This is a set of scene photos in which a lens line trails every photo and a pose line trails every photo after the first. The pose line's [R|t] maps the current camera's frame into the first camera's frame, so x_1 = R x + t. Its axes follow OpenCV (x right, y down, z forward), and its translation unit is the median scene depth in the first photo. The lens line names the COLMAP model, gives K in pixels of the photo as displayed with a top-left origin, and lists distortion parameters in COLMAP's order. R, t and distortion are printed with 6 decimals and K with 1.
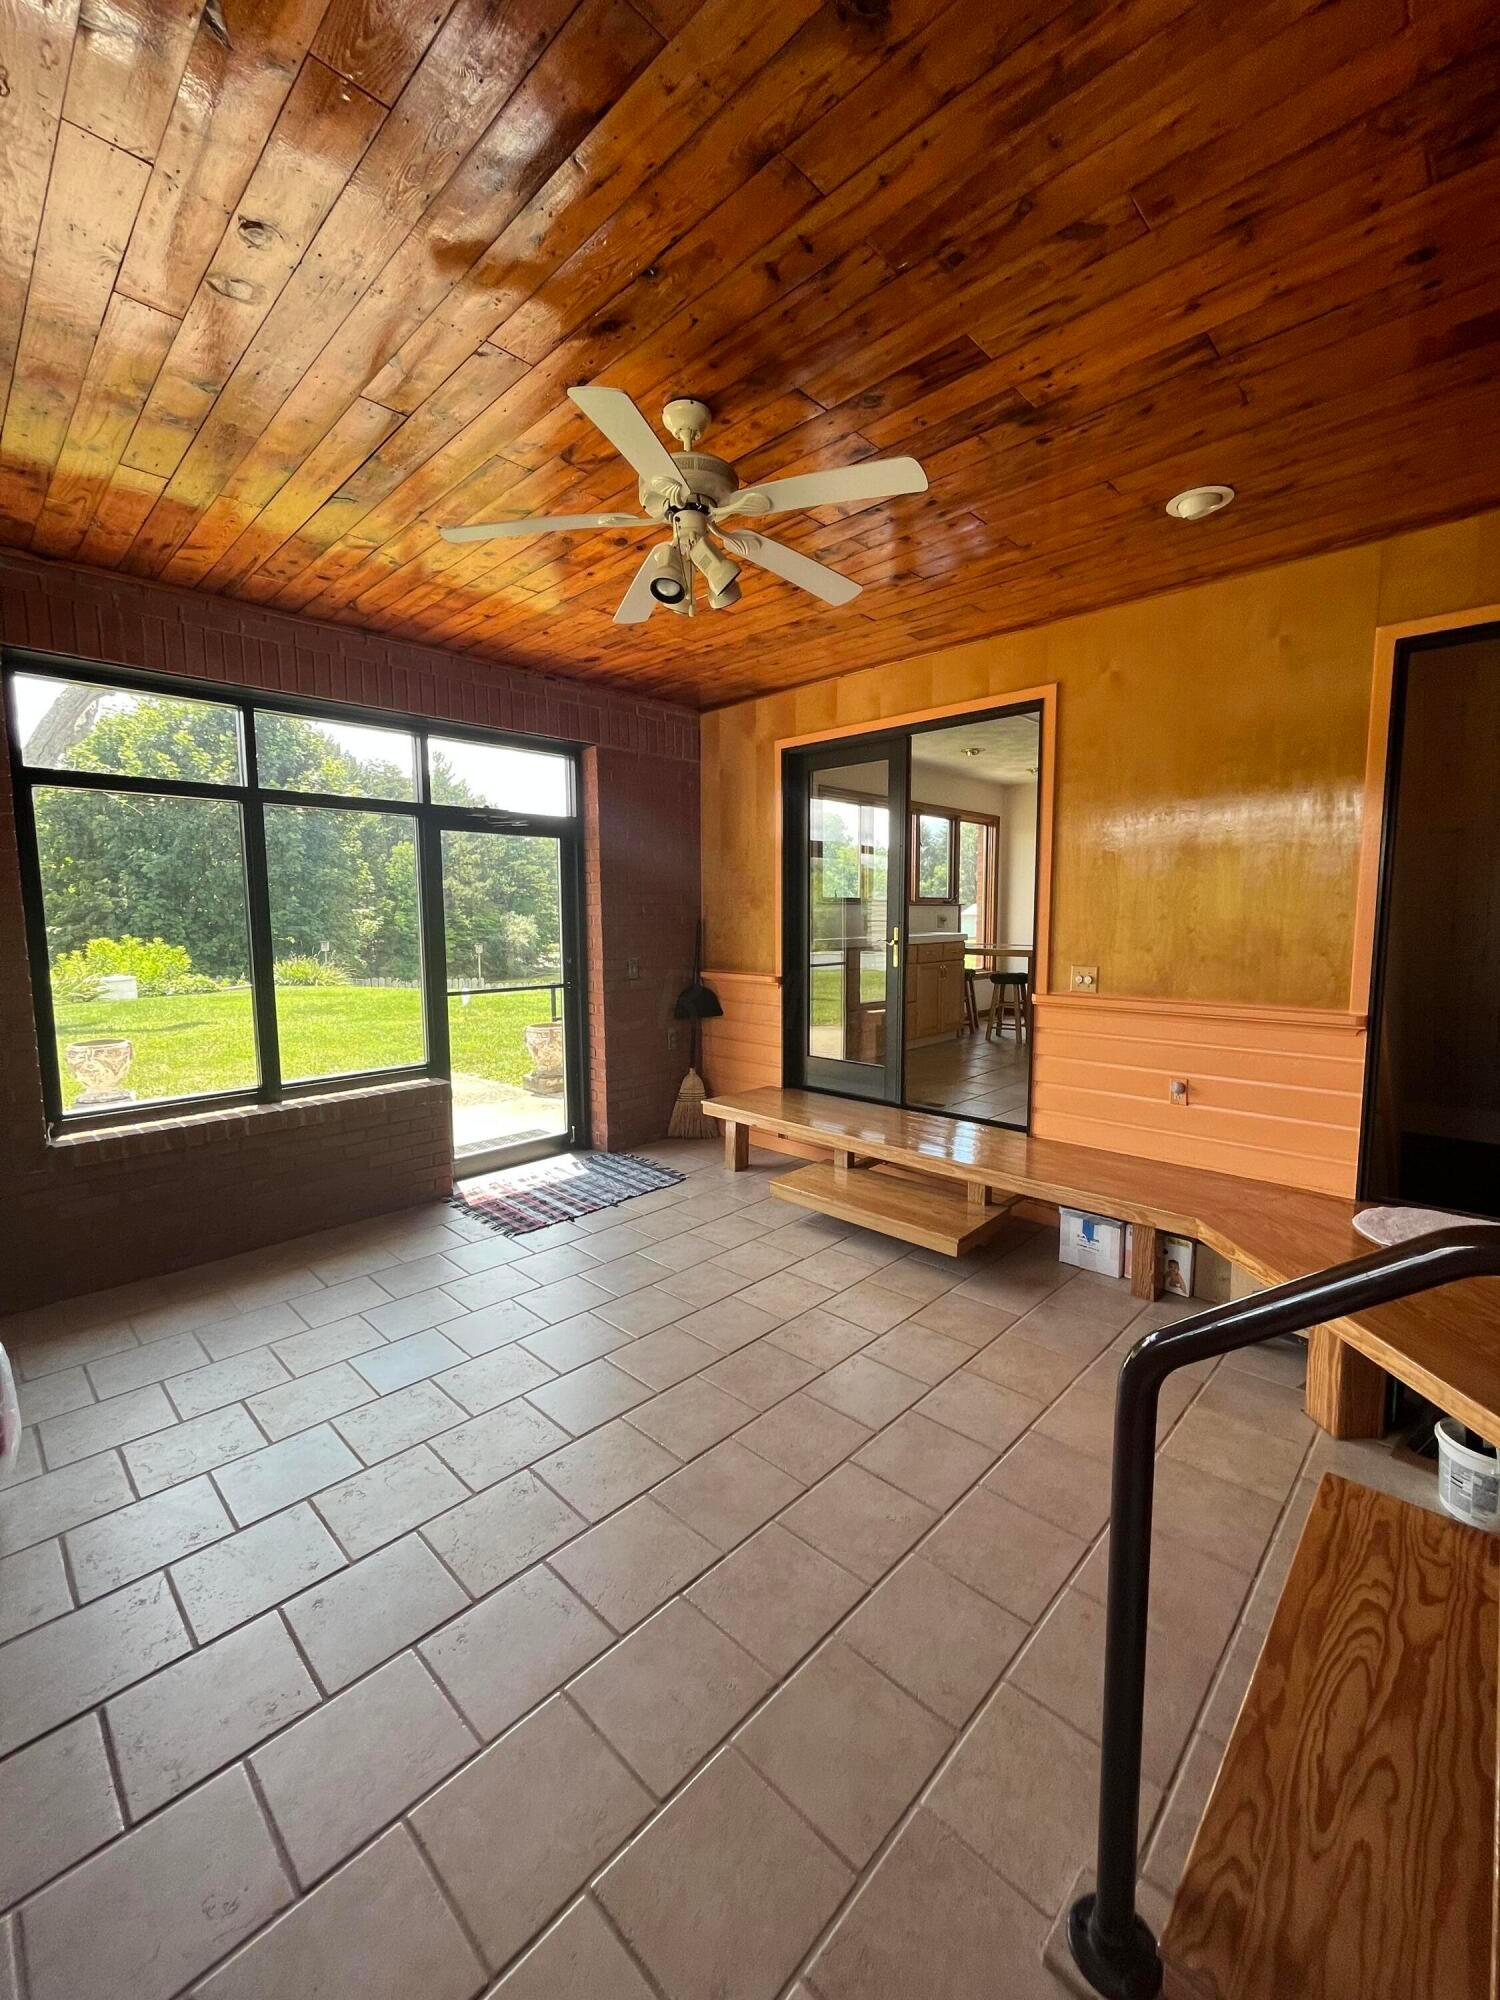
lens RADIAL K [[803.9, 0, 761.7], [0, 803.9, 995.5], [0, 0, 1]] dist [-0.004965, 0.001422]
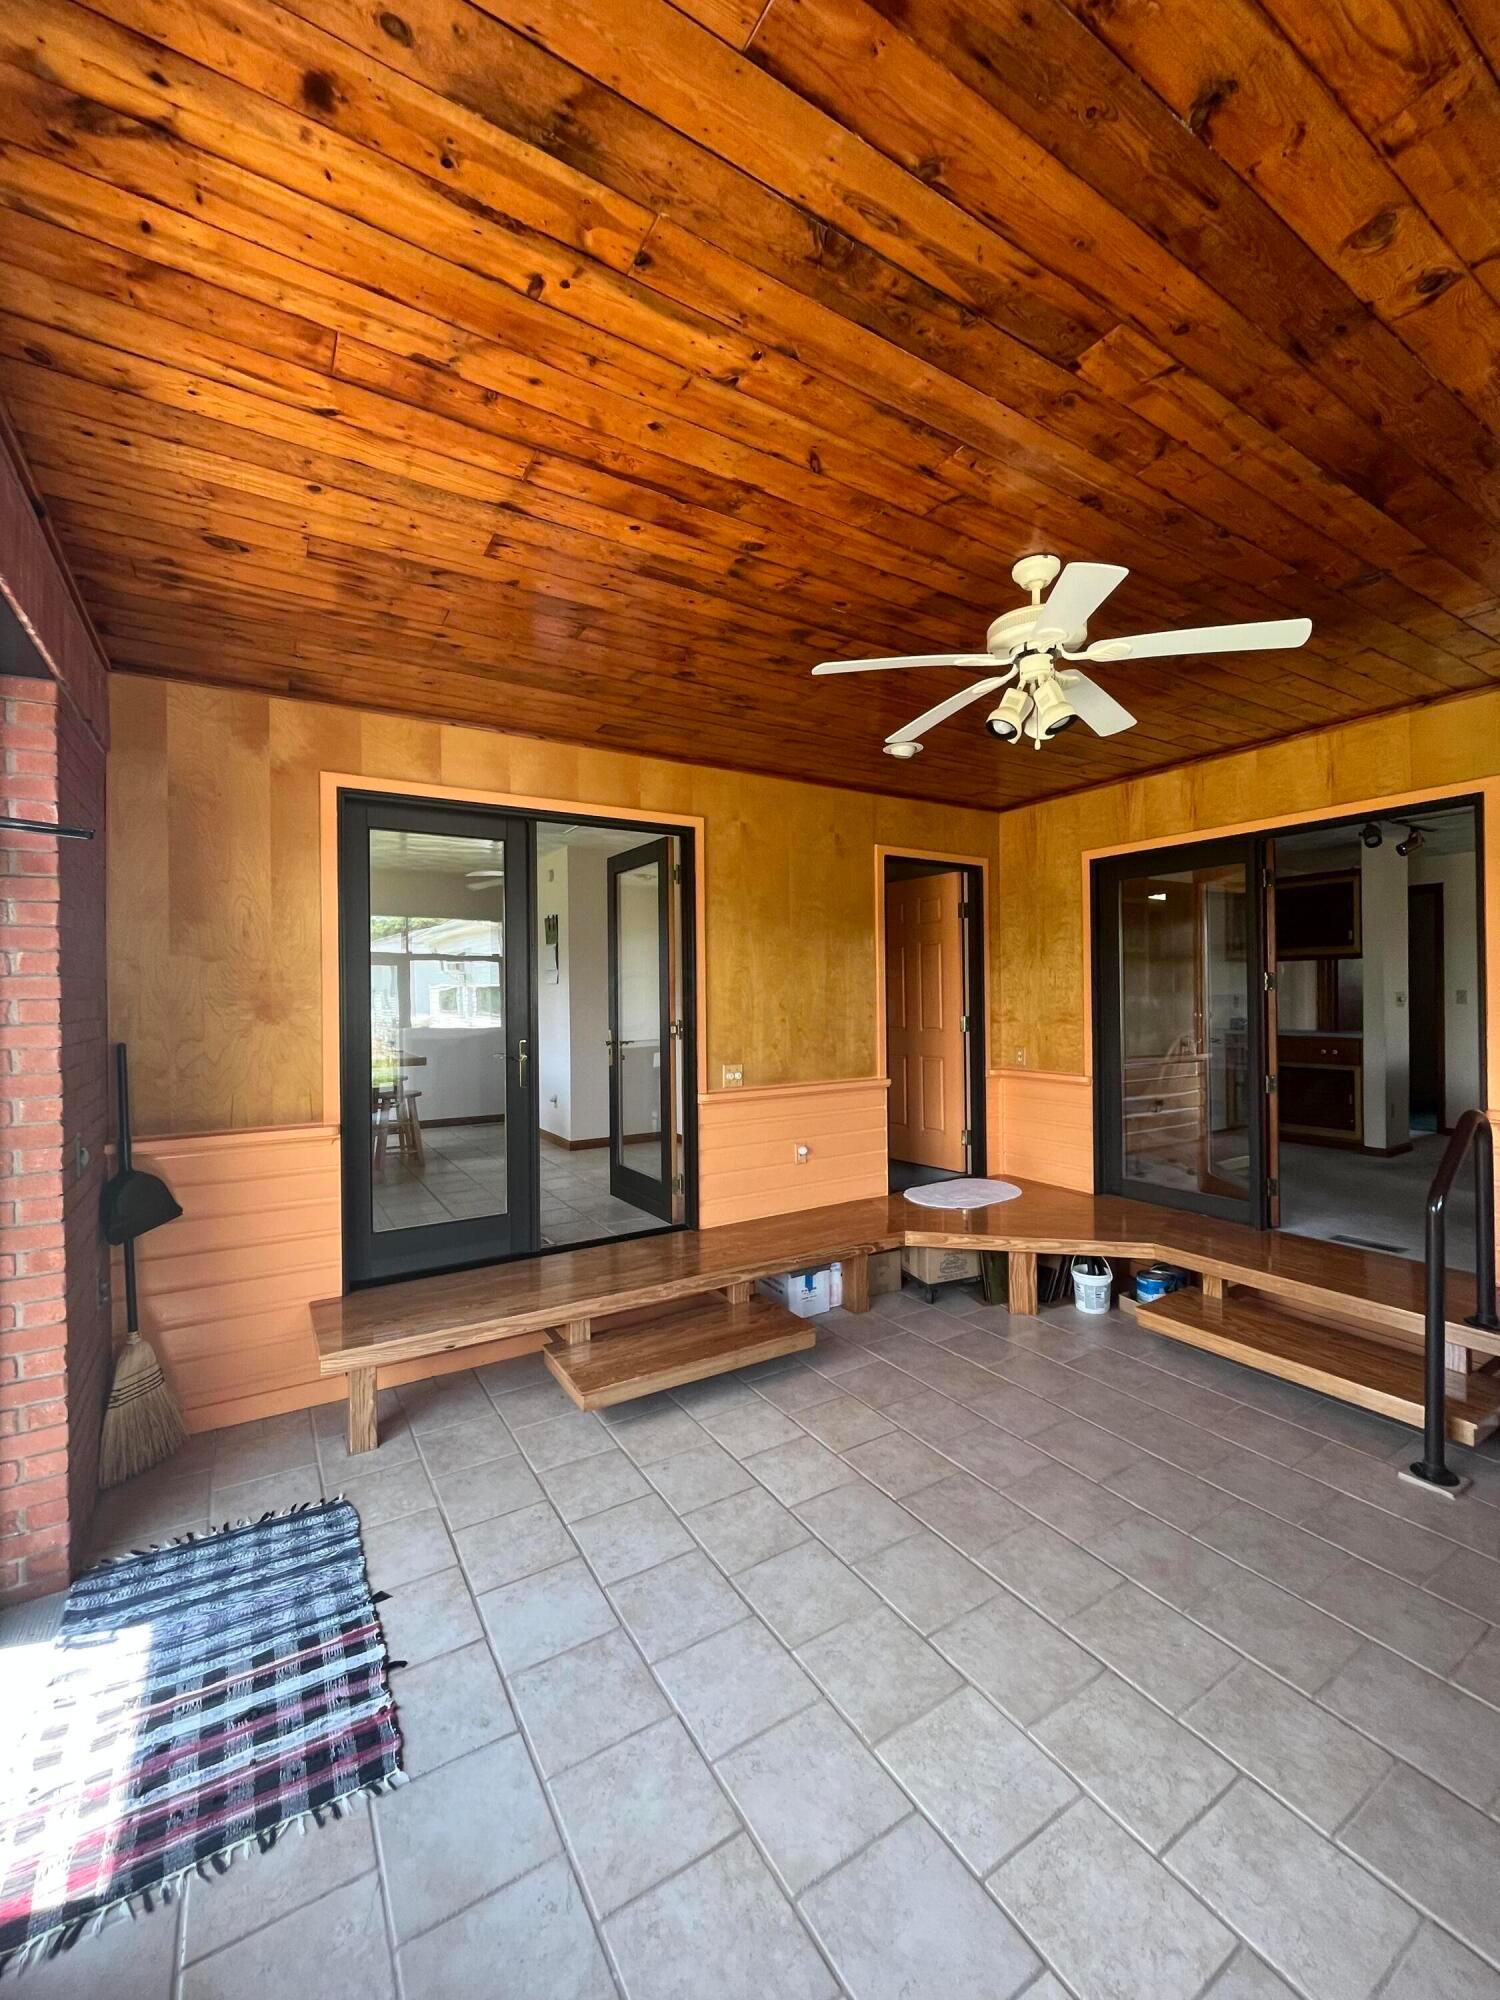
lens RADIAL K [[803.9, 0, 757.2], [0, 803.9, 995.6], [0, 0, 1]] dist [-0.004965, 0.001422]
pose [[0.250486, 0.003293, 0.968115, -0.592433], [0.108360, 0.993615, -0.031416, -0.079533], [-0.962037, 0.112774, 0.248530, 0.560746]]
